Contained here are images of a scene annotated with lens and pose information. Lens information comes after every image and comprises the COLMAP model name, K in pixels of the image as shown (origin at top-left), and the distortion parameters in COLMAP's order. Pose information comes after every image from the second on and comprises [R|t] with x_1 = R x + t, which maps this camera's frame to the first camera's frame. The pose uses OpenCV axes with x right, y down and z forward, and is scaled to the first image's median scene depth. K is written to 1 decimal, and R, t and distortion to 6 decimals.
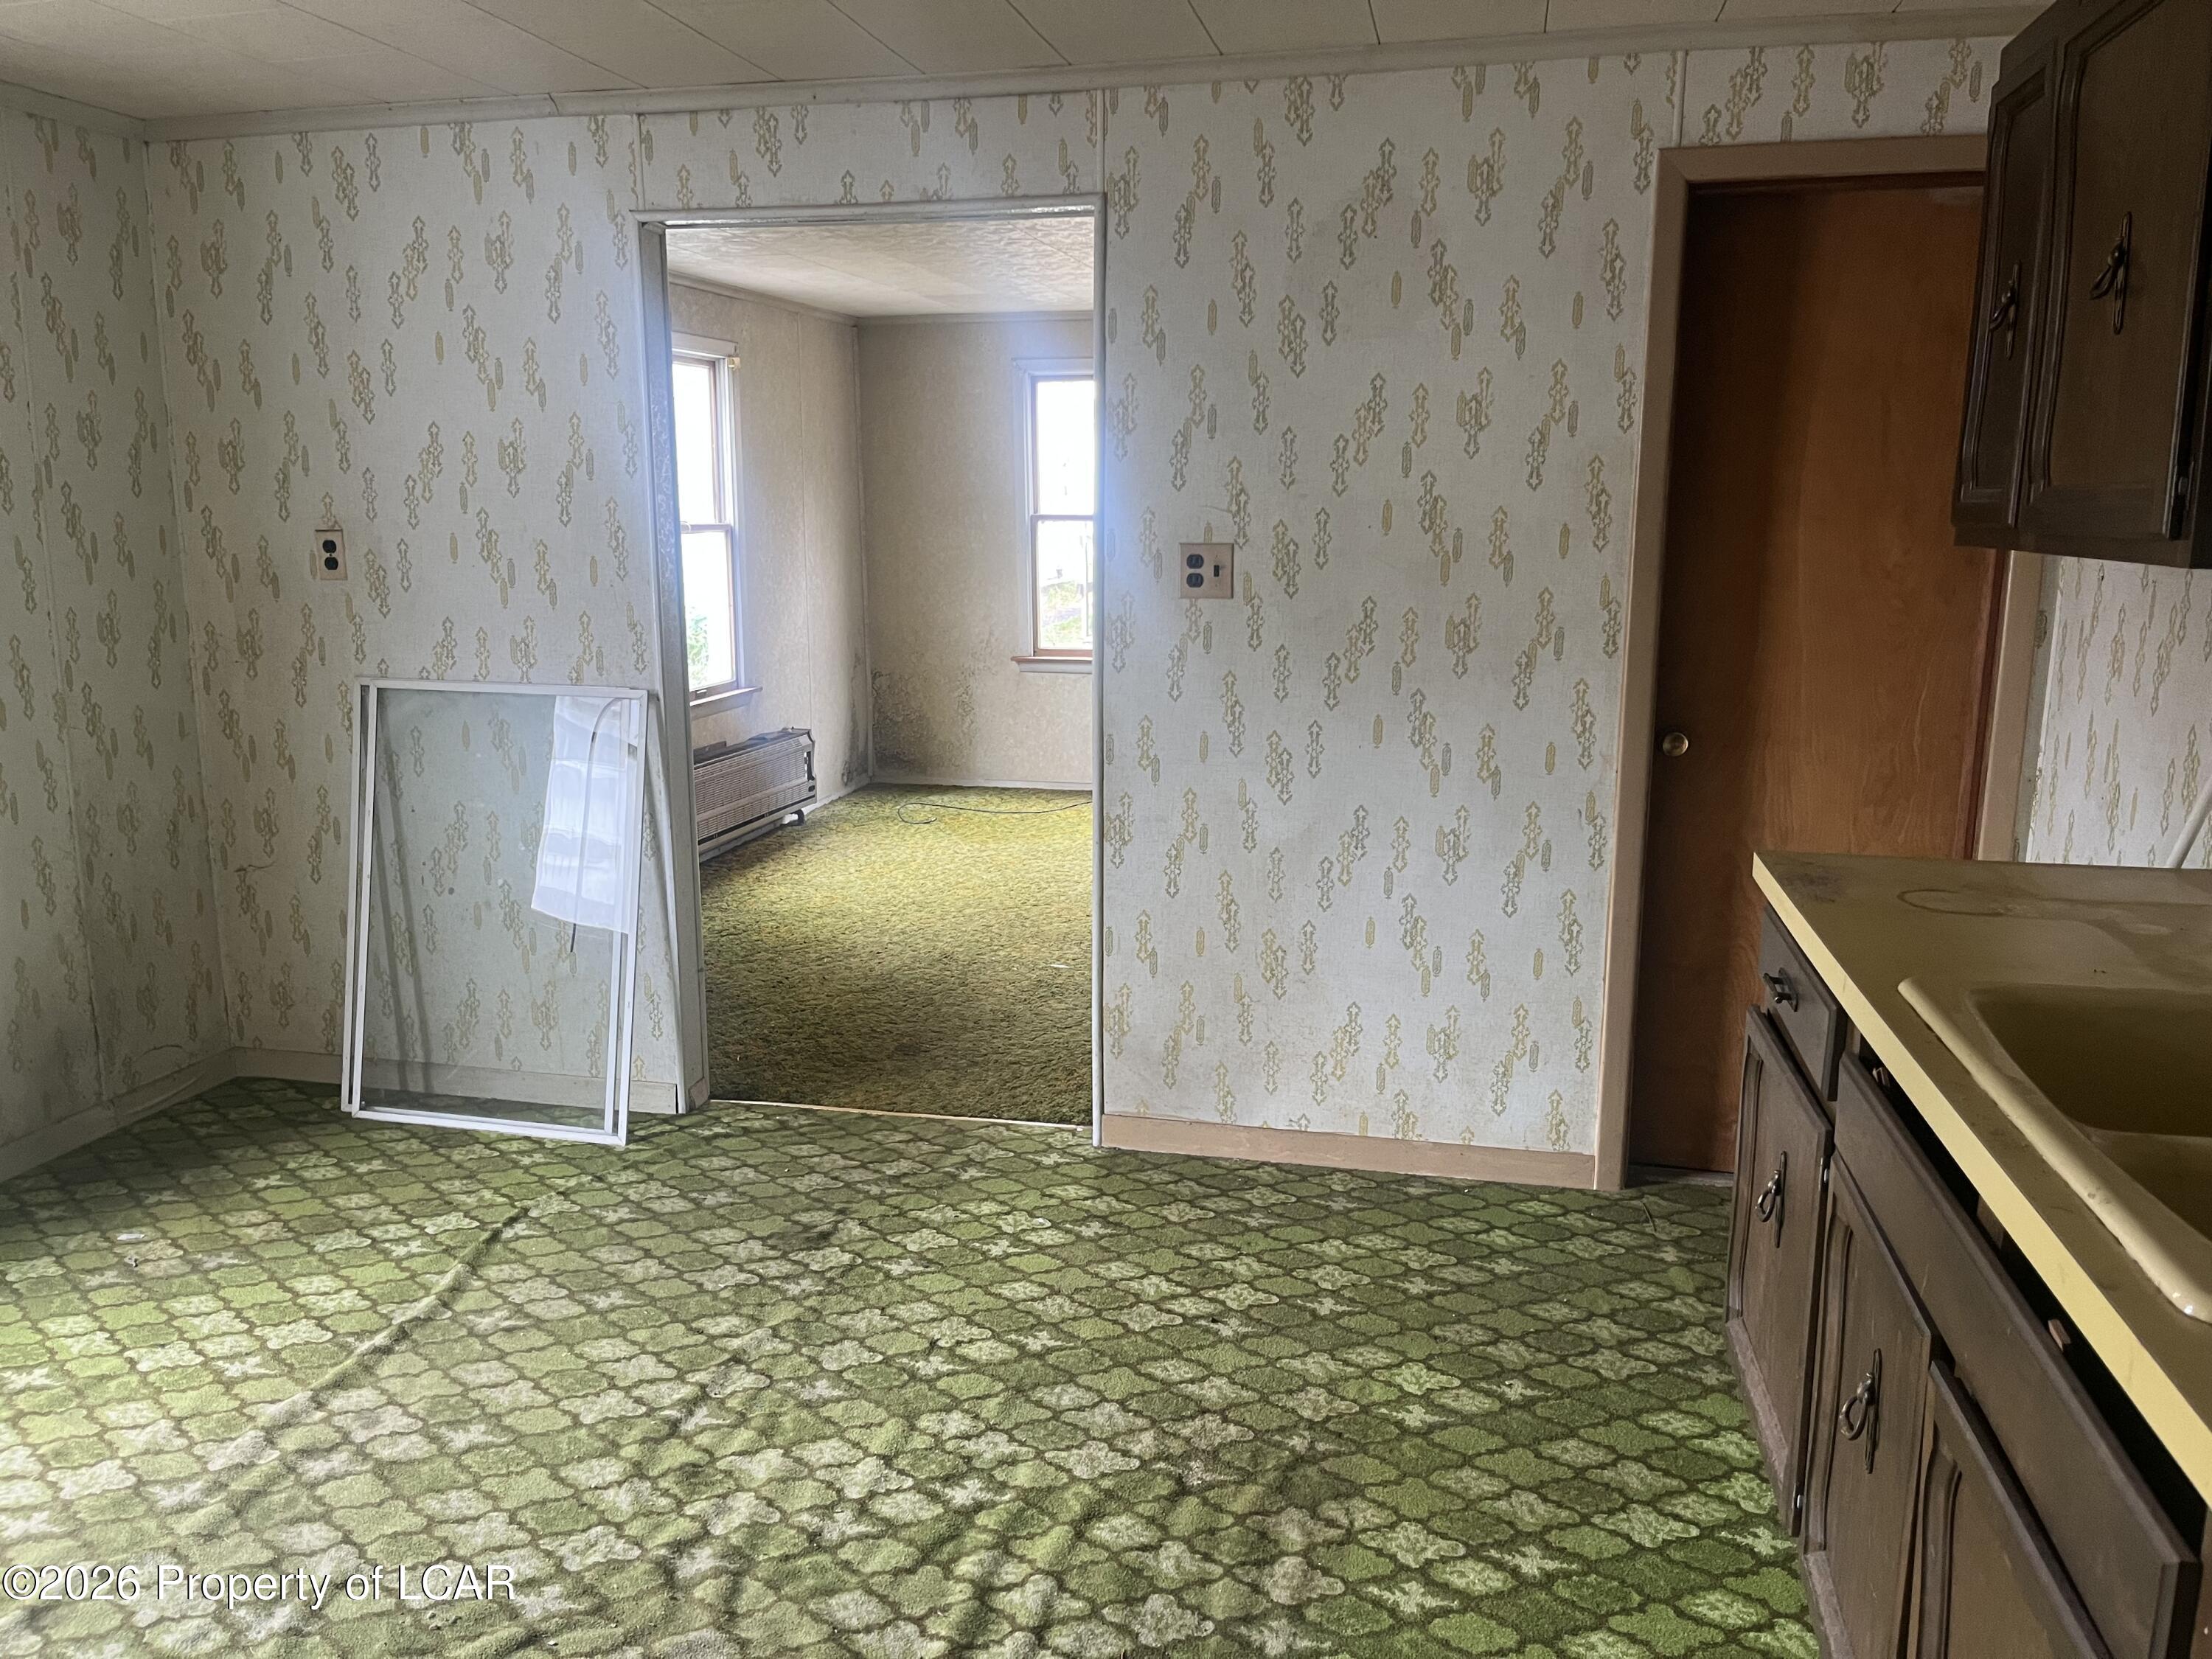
lens RADIAL K [[1659.0, 0, 1105.6], [0, 1659.0, 829.0], [0, 0, 1]] dist [0.066394, -0.093721]
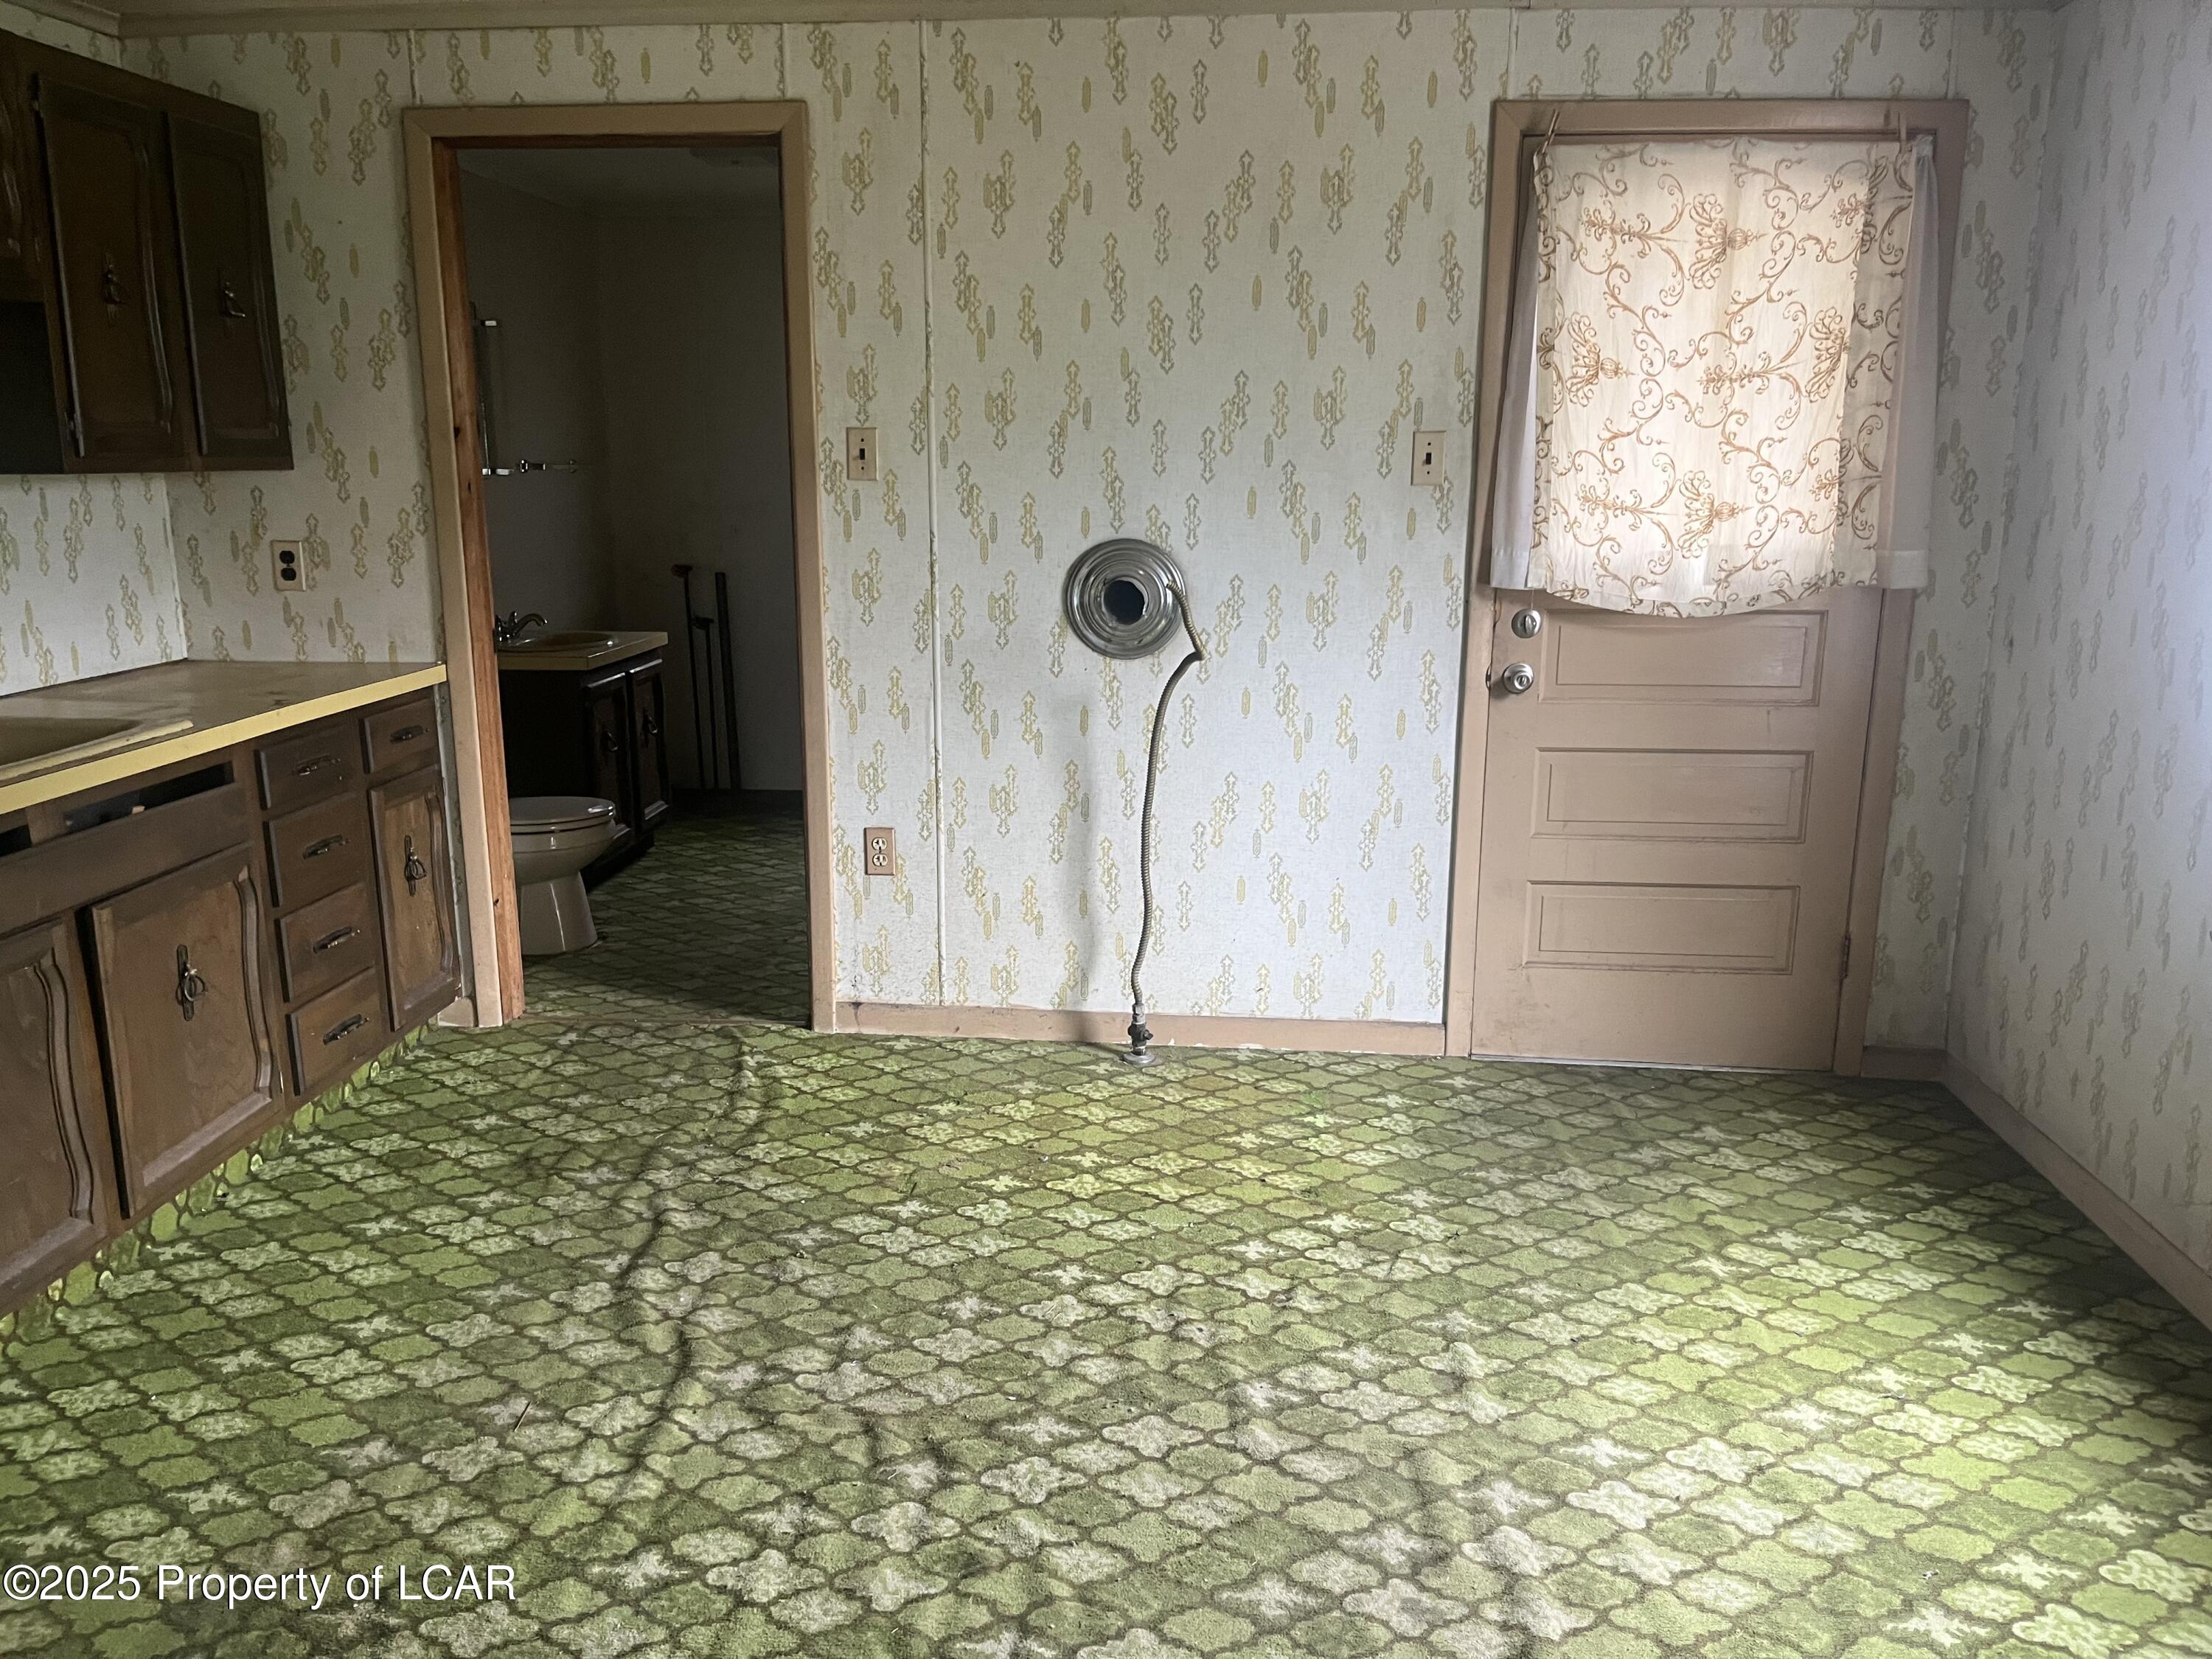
lens RADIAL K [[1659.0, 0, 1090.2], [0, 1659.0, 843.9], [0, 0, 1]] dist [0.066394, -0.093721]
pose [[-0.991941, 0.026629, -0.123874, -0.218624], [-0.026381, 0.912832, 0.407483, -0.315394], [0.123927, 0.407467, -0.904772, 1.688979]]
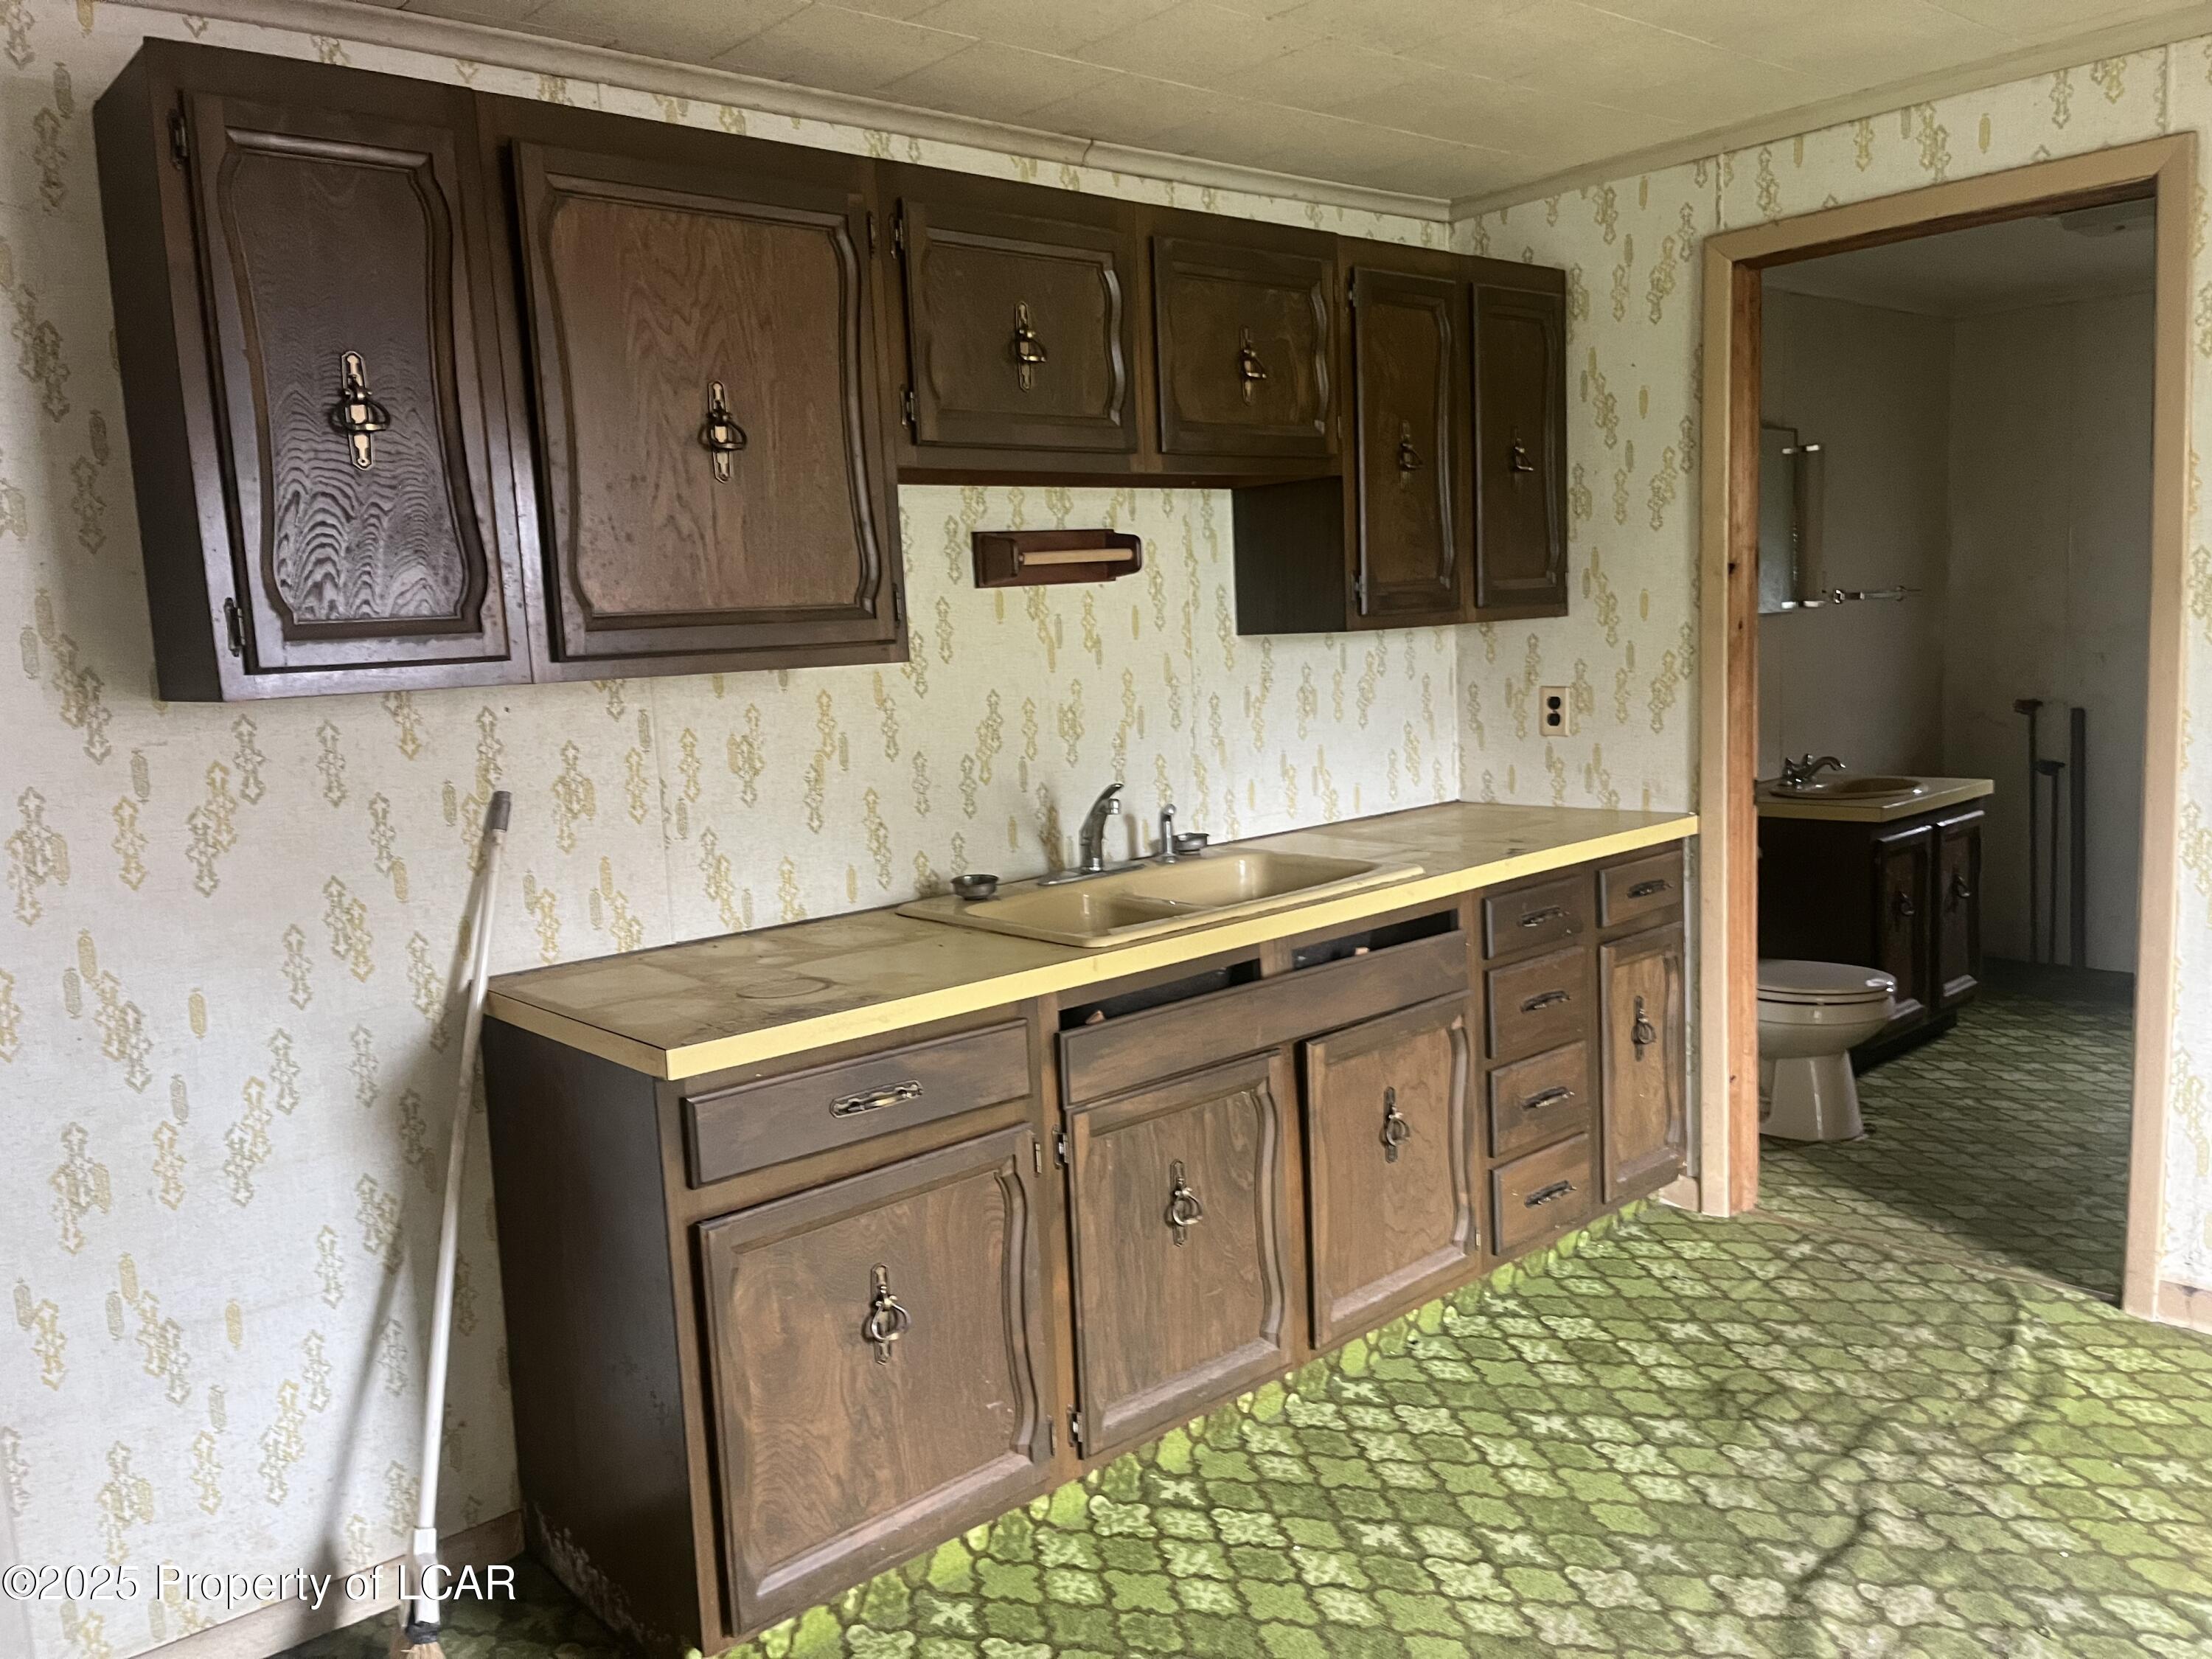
lens RADIAL K [[1659.0, 0, 1104.4], [0, 1659.0, 824.2], [0, 0, 1]] dist [0.066394, -0.093721]
pose [[-0.804957, -0.035323, 0.592281, -0.251759], [0.160154, 0.948239, 0.274215, -0.295252], [-0.571310, 0.315588, -0.757634, 1.566058]]
